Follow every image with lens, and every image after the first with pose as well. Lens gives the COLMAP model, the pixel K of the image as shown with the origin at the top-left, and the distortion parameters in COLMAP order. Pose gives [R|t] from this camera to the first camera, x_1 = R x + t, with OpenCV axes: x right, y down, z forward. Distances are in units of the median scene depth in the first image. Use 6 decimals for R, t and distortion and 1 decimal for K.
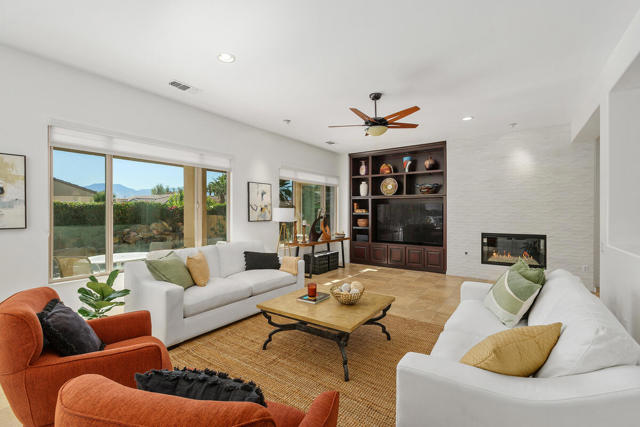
lens RADIAL K [[292.7, 0, 326.8], [0, 292.7, 214.2], [0, 0, 1]] dist [0.003990, 0.000263]
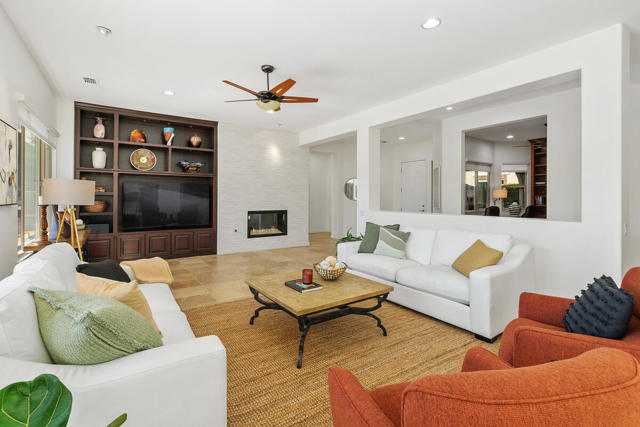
lens RADIAL K [[292.7, 0, 321.2], [0, 292.7, 197.6], [0, 0, 1]] dist [0.003990, 0.000263]
pose [[0.360414, -0.000052, 0.932792, -0.402440], [0.000031, 1.000000, 0.000044, 0.010207], [-0.932792, 0.000013, 0.360414, 0.301499]]
